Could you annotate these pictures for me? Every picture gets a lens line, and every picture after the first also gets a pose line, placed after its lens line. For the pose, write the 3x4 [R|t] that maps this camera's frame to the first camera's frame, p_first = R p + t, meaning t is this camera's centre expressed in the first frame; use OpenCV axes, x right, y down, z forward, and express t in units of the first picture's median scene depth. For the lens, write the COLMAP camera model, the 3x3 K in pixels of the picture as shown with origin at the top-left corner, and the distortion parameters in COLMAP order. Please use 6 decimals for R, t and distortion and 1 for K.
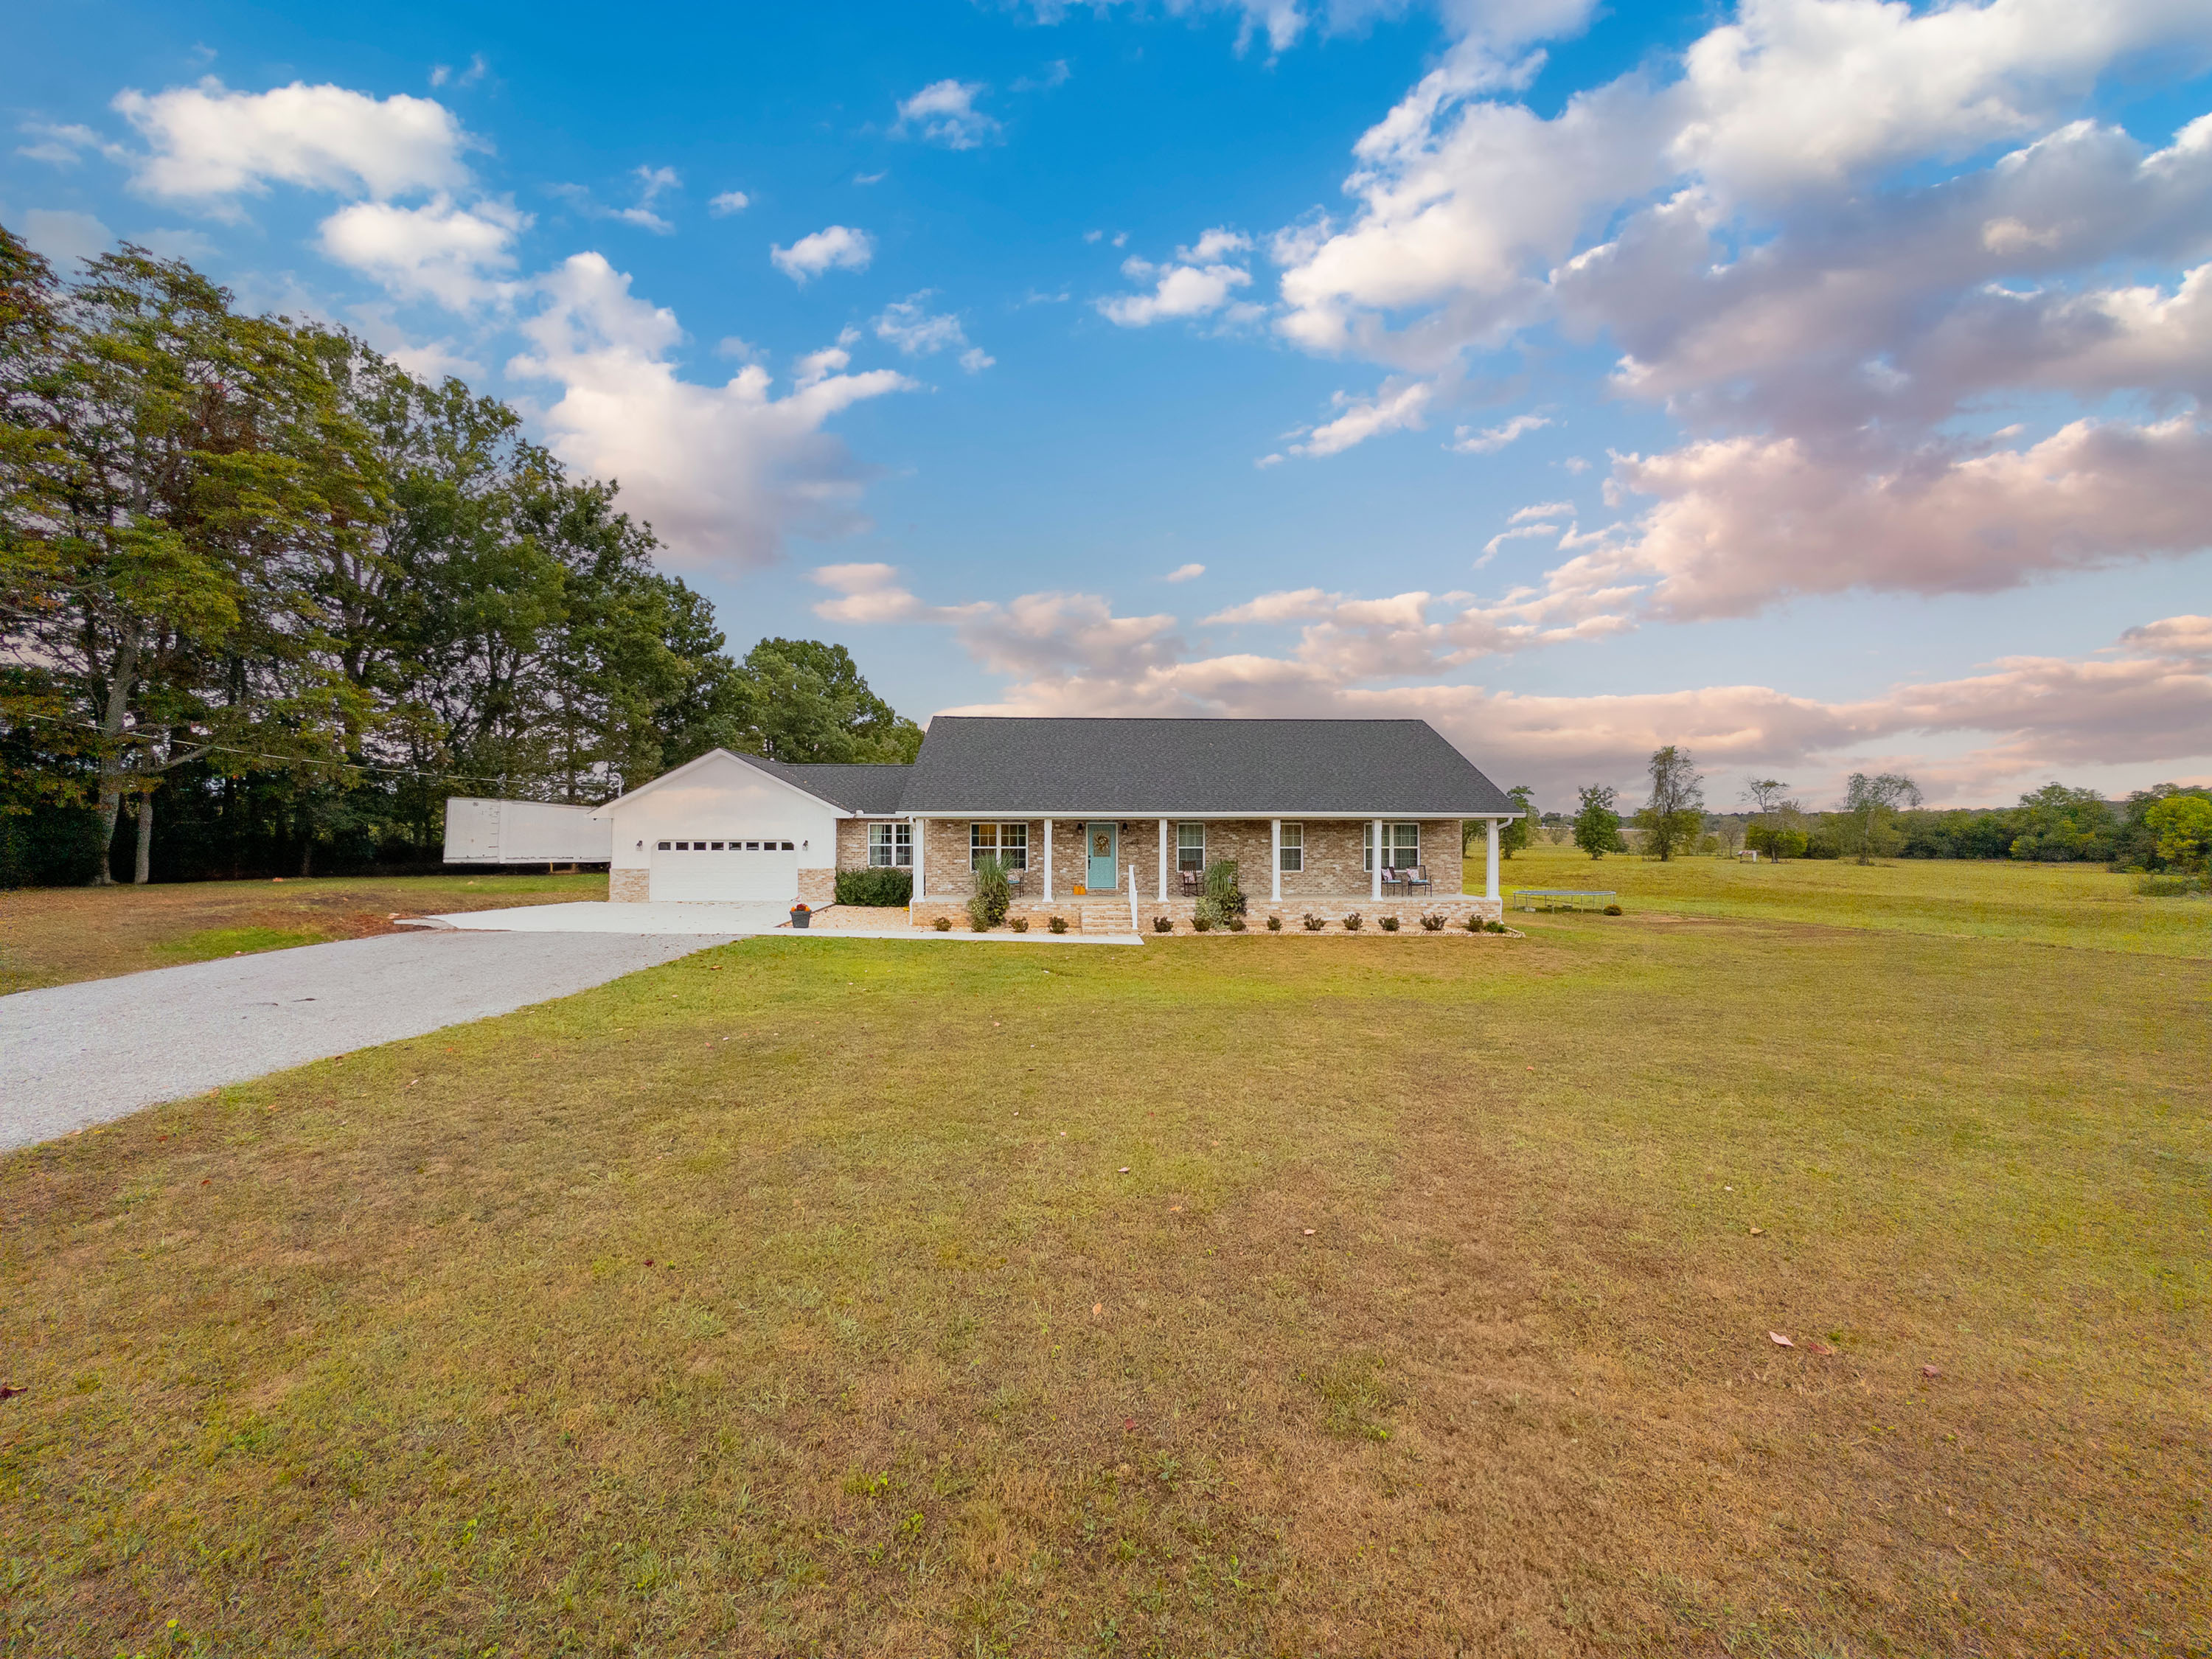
lens RADIAL K [[889.3, 0, 1097.8], [0, 889.3, 814.8], [0, 0, 1]] dist [-0.001190, 0.000075]
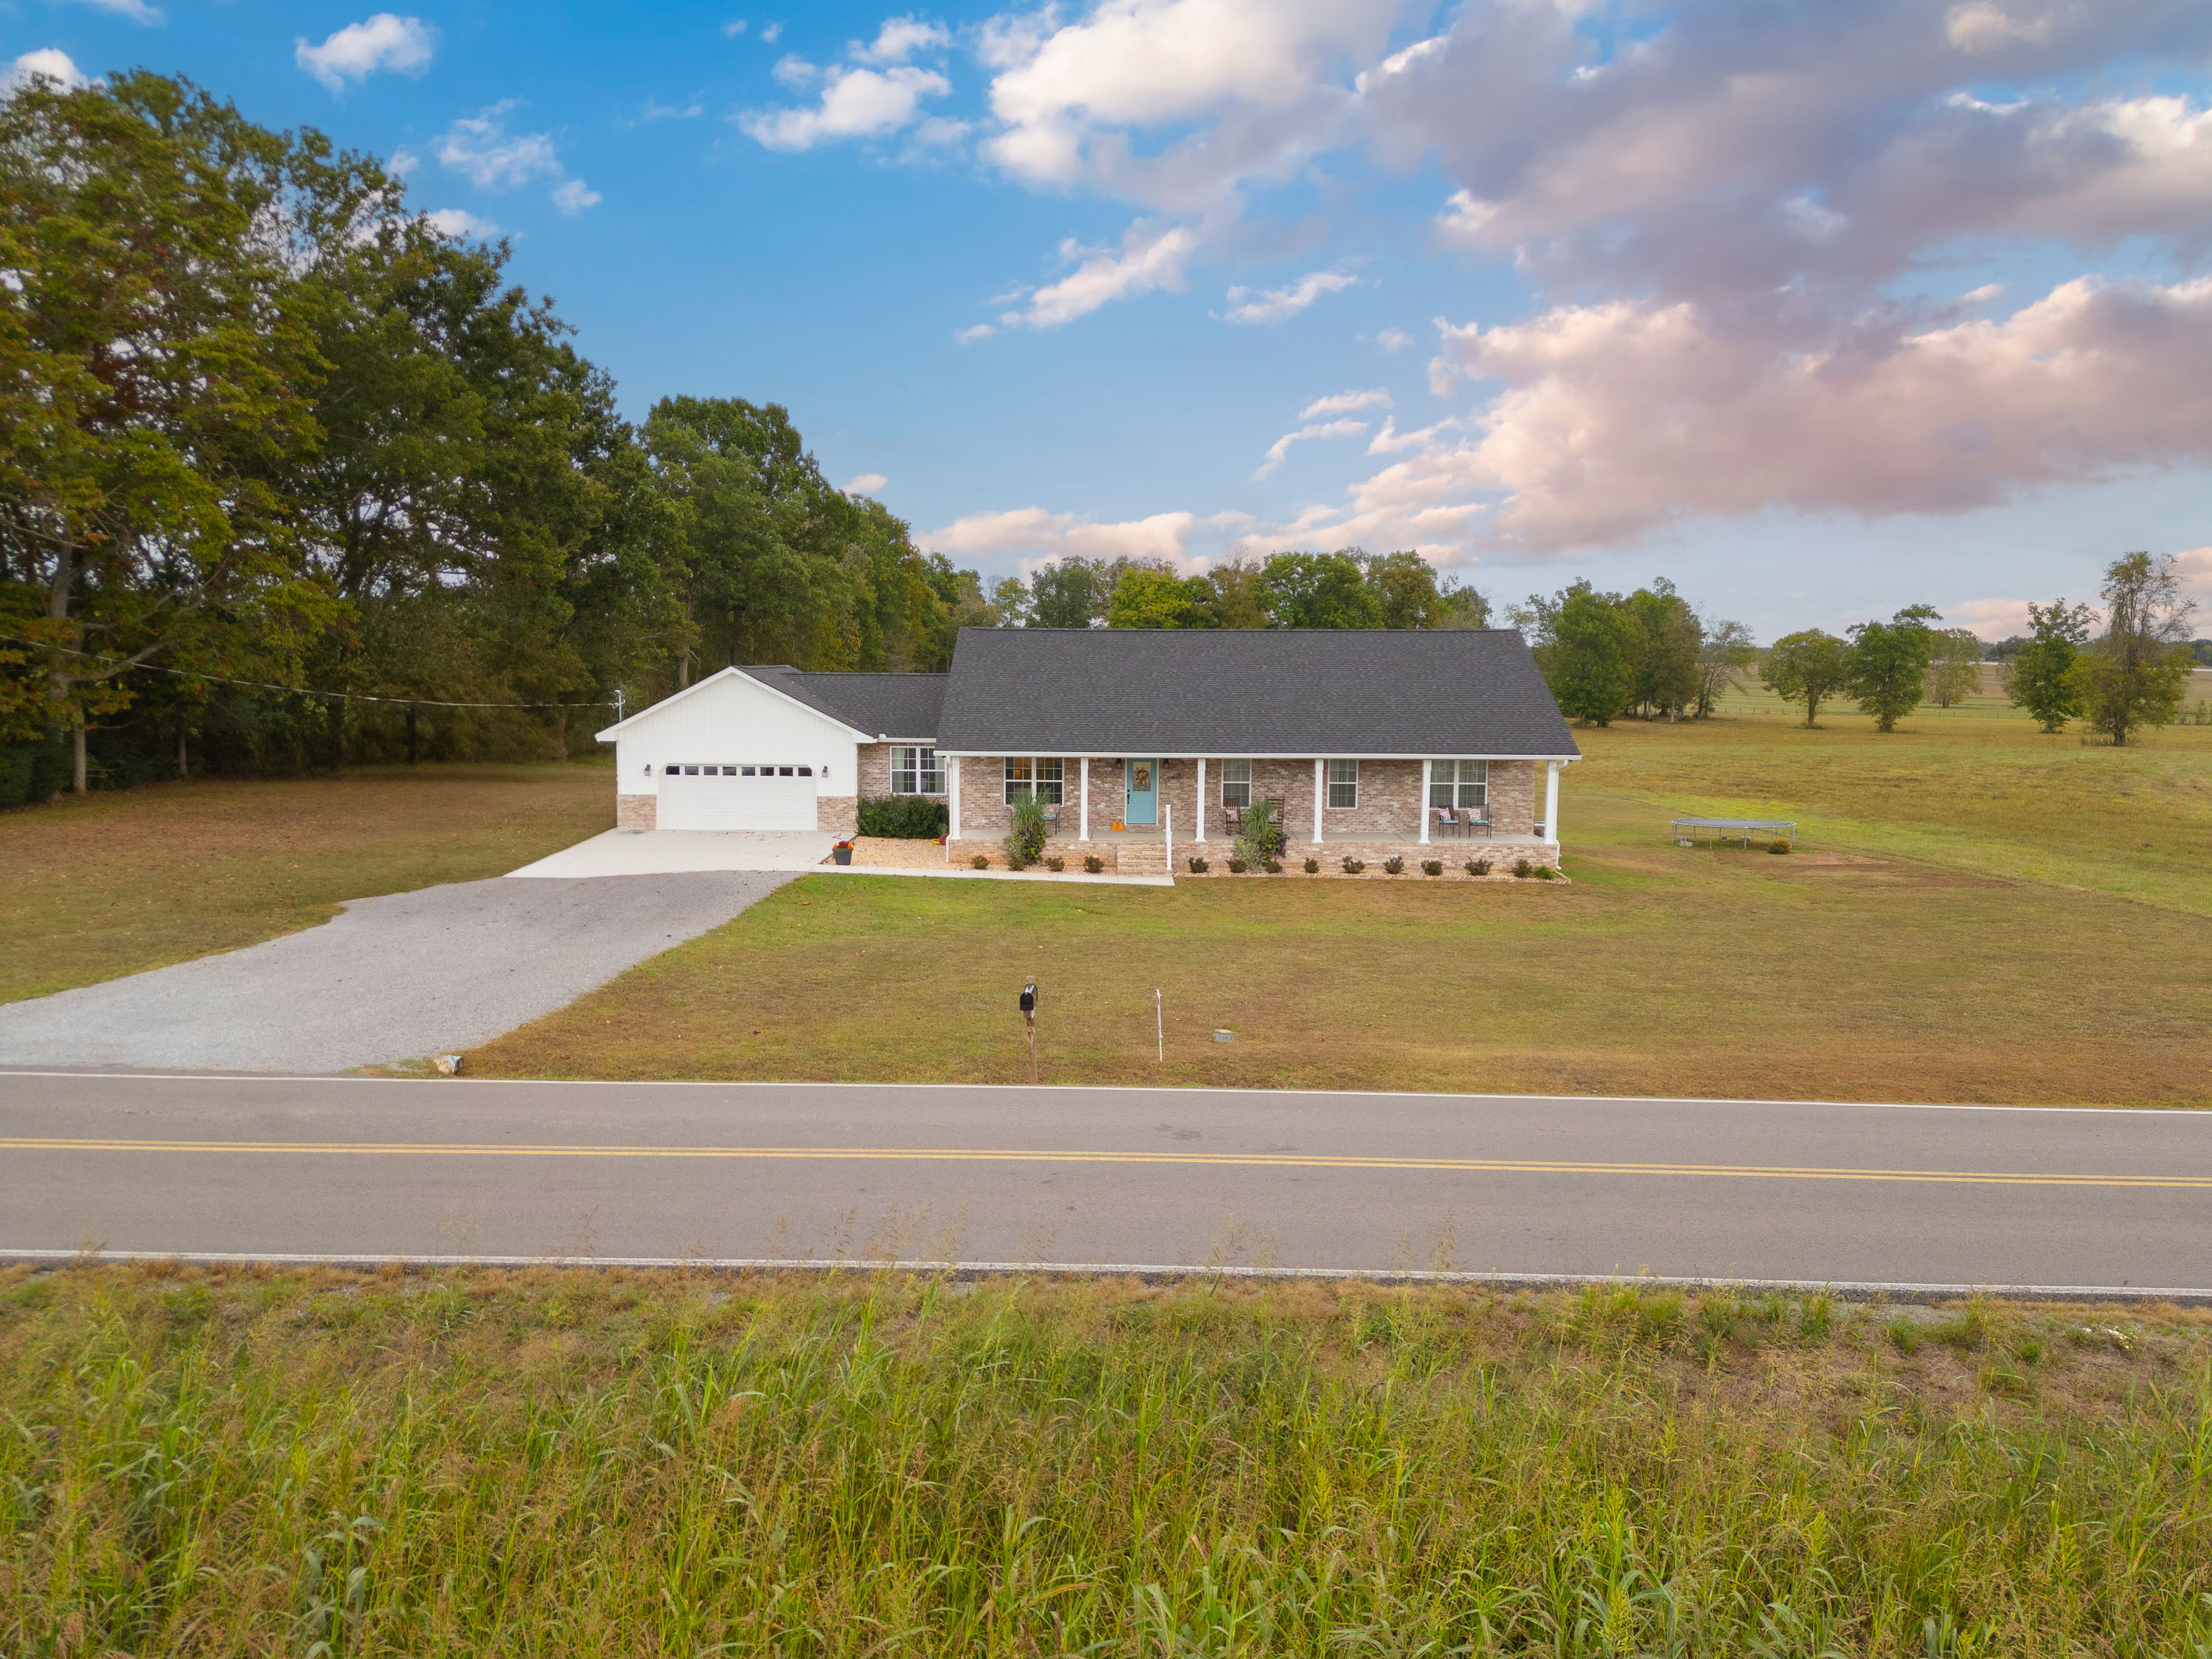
lens RADIAL K [[1561.3, 0, 1087.9], [0, 1561.3, 829.6], [0, 0, 1]] dist [0.103010, -0.125926]
pose [[0.997887, 0.012533, -0.063748, 0.054583], [-0.004507, 0.992207, 0.124522, -0.121072], [0.064812, -0.123972, 0.990167, -0.666626]]
